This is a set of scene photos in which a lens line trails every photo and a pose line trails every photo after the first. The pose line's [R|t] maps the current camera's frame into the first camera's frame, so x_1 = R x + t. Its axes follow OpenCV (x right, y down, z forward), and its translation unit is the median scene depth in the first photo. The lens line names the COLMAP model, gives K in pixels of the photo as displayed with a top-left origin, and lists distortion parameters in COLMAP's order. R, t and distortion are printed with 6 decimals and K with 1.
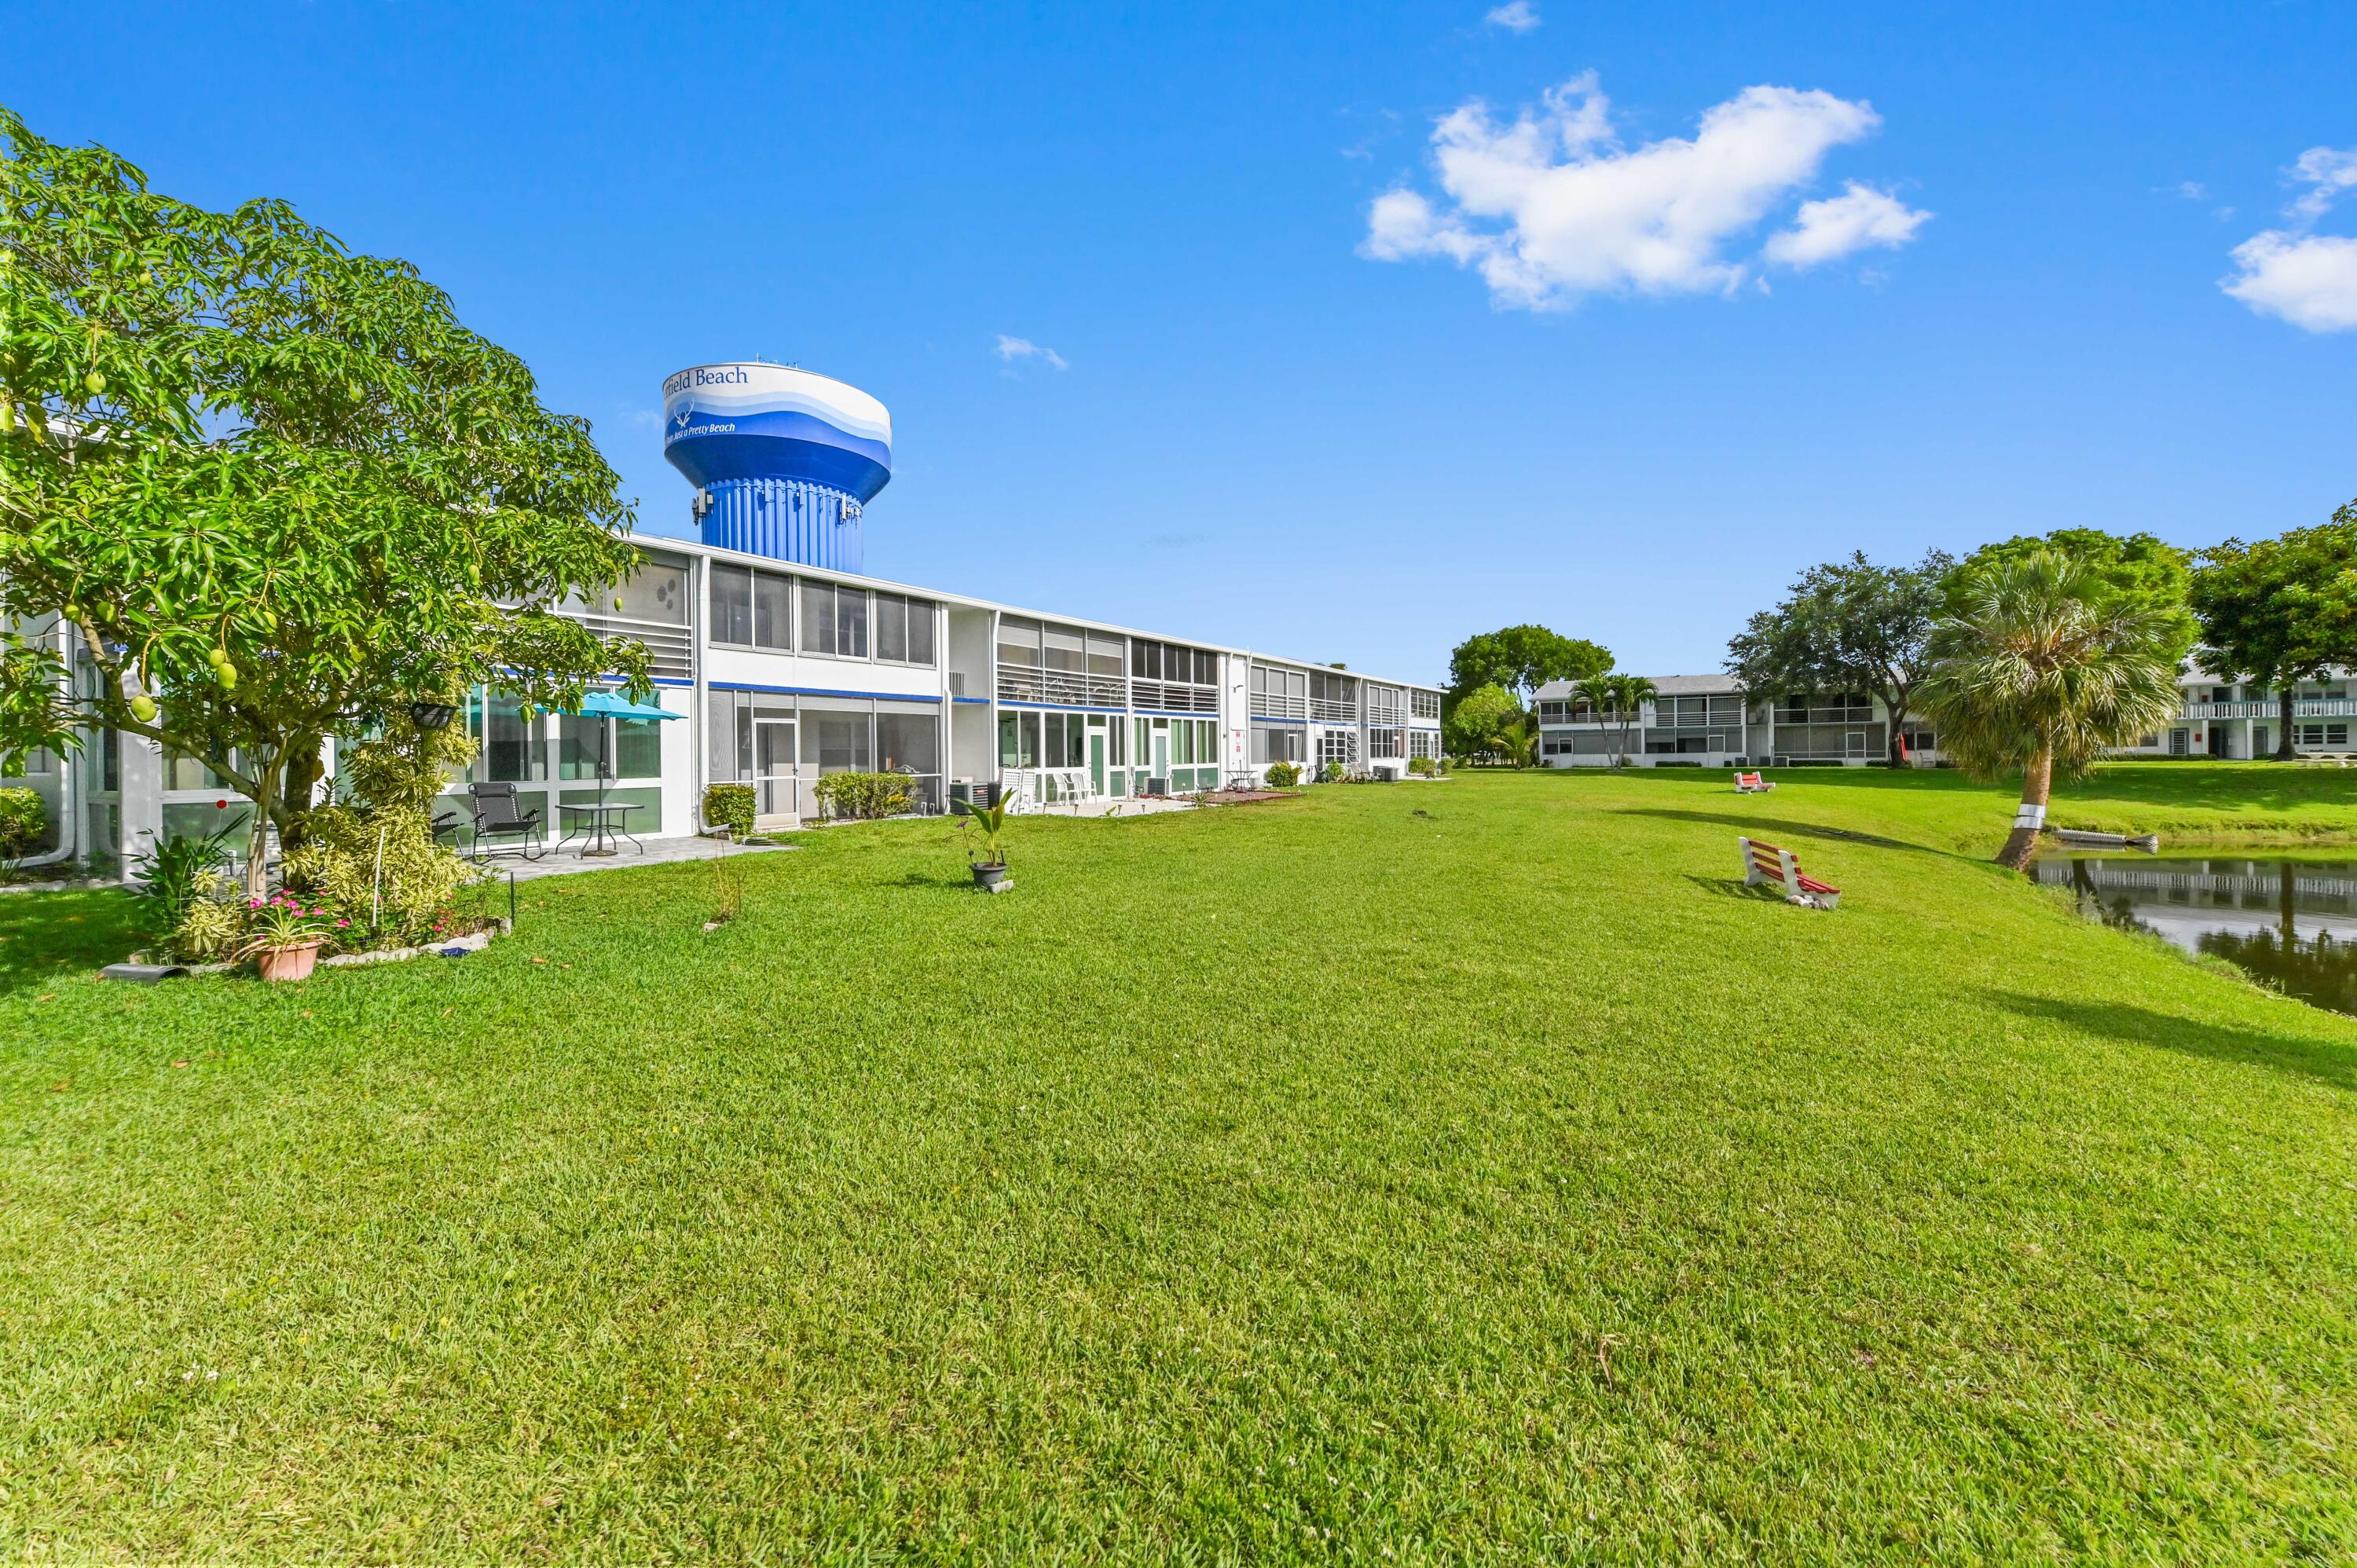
lens RADIAL K [[925.9, 0, 1178.5], [0, 925.9, 784.0], [0, 0, 1]] dist [0.013223, 0.000003]
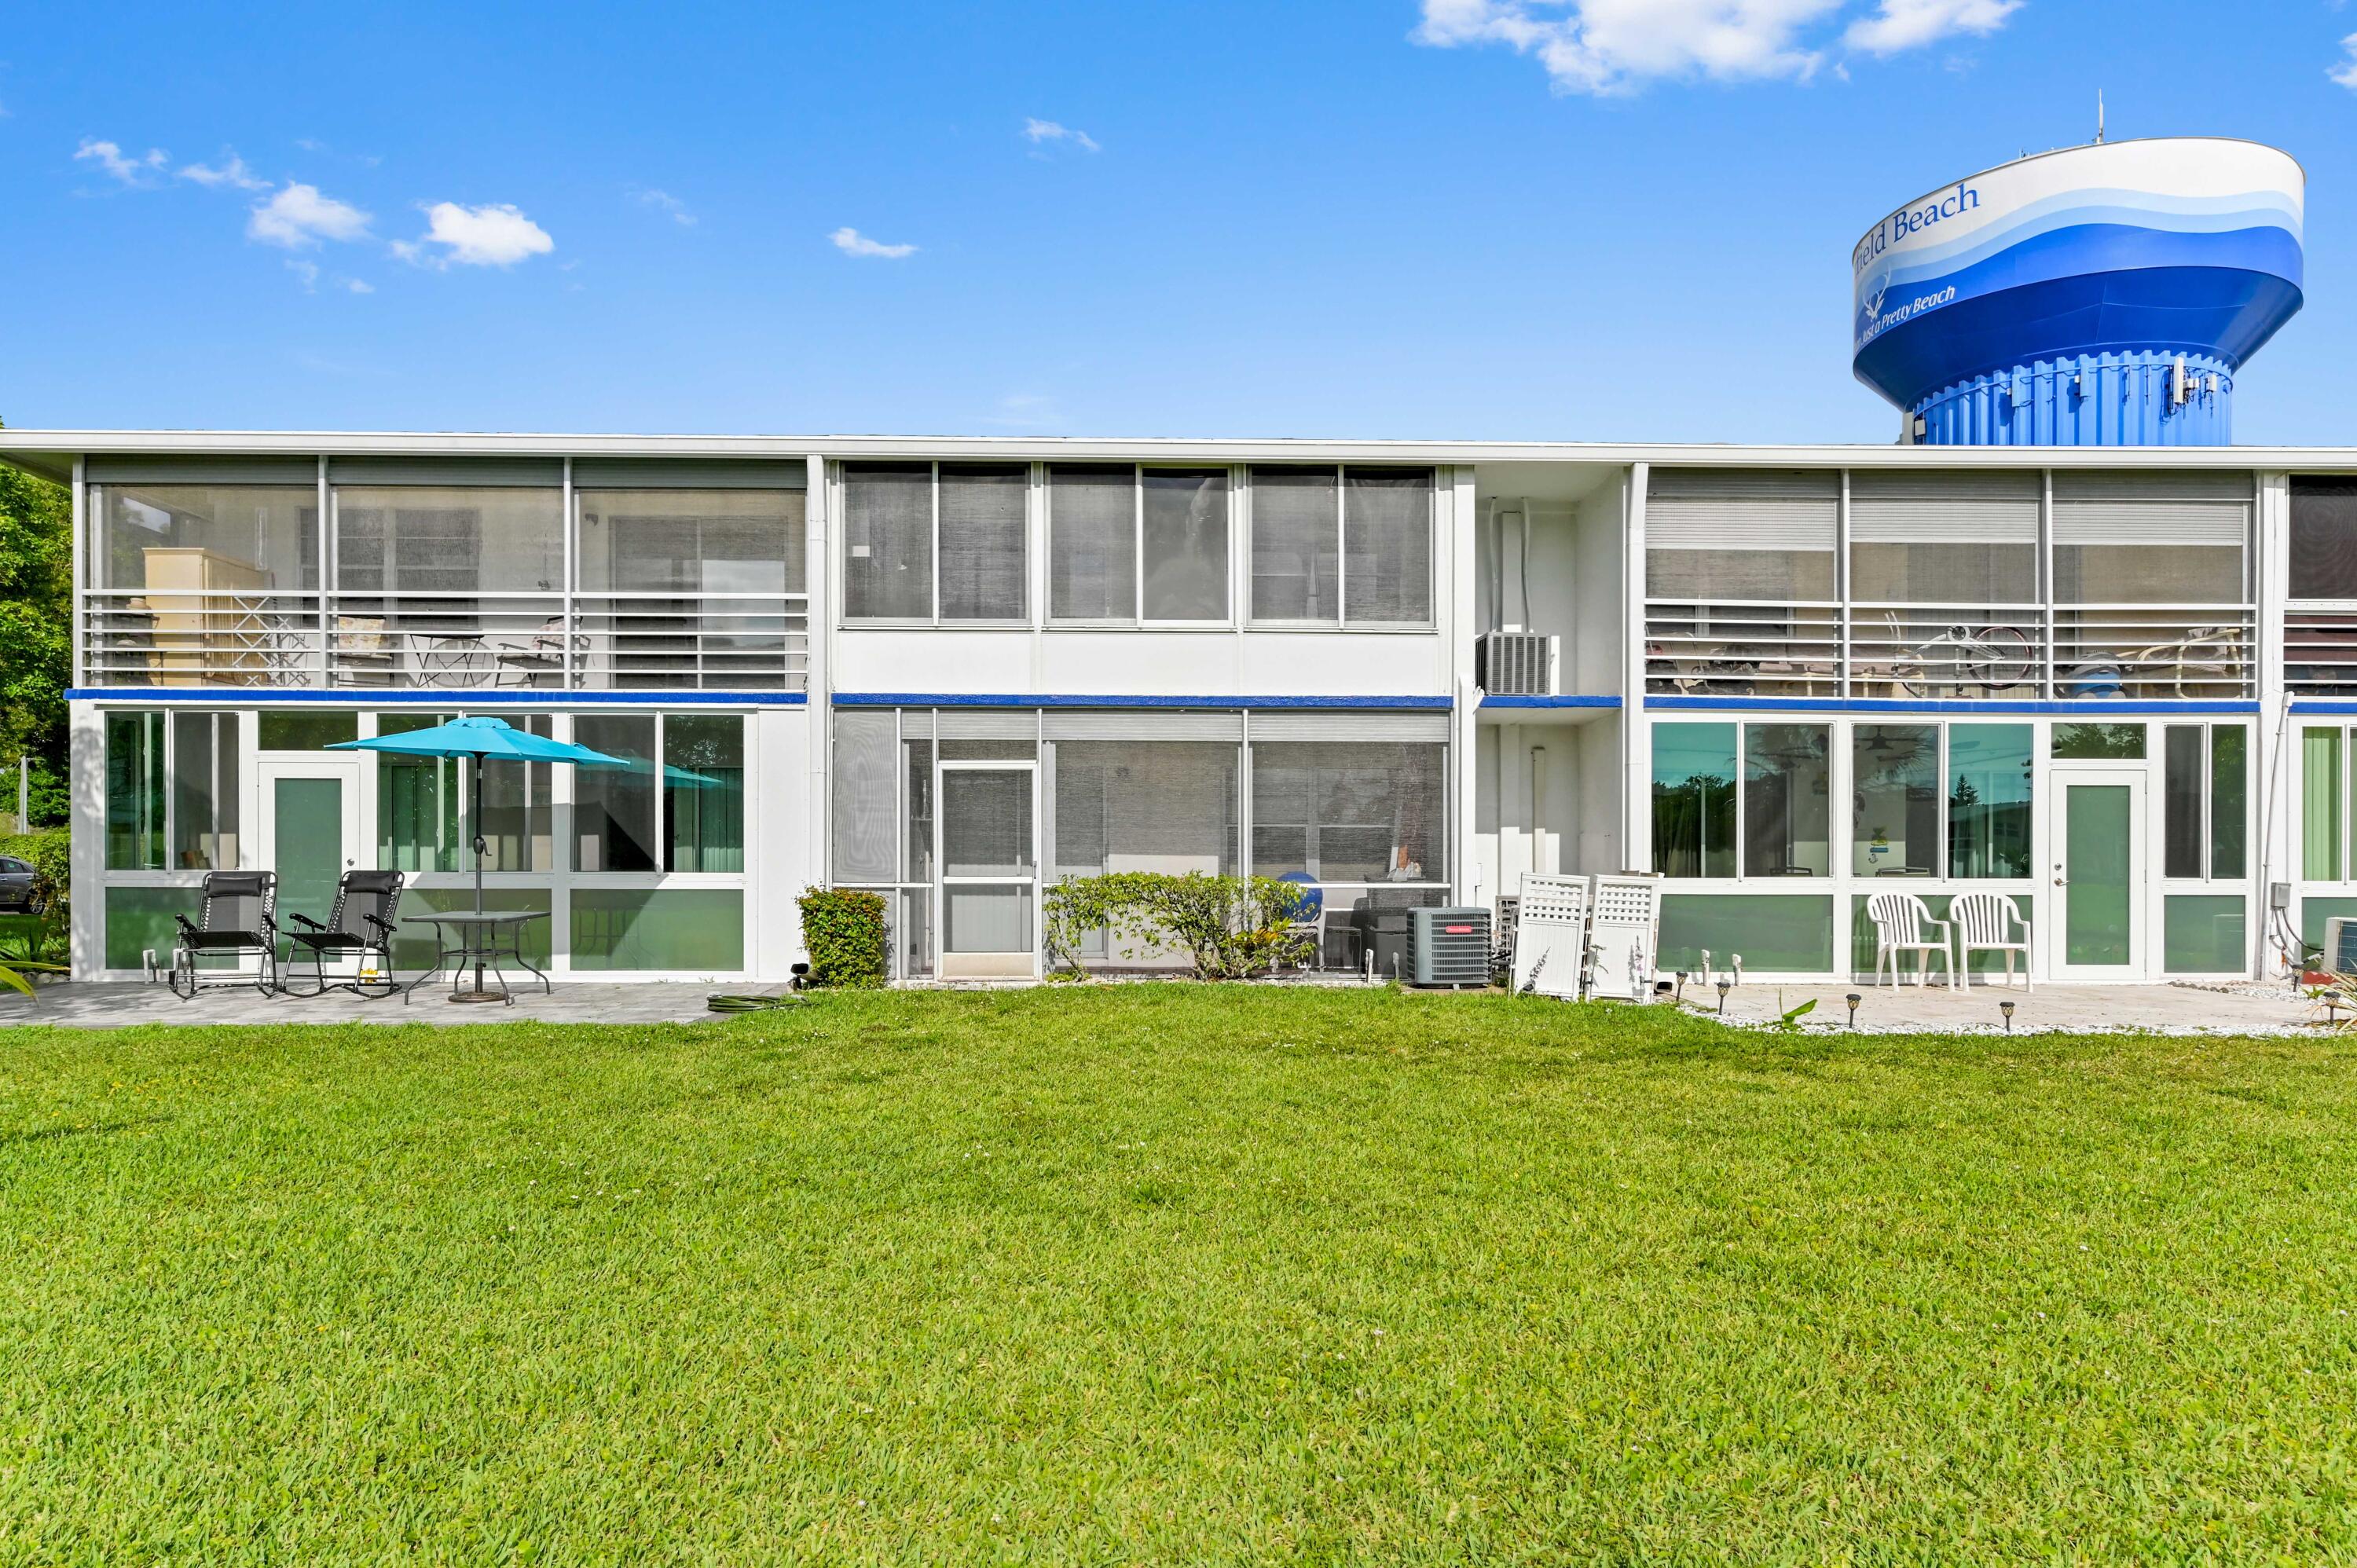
lens RADIAL K [[1492.0, 0, 1178.5], [0, 1492.0, 877.0], [0, 0, 1]] dist [-0.000676, -0.001042]
pose [[0.534383, 0.015458, -0.845101, 0.193658], [-0.035082, 0.999377, -0.003903, -0.005932], [0.844514, 0.031733, 0.534592, 0.438920]]
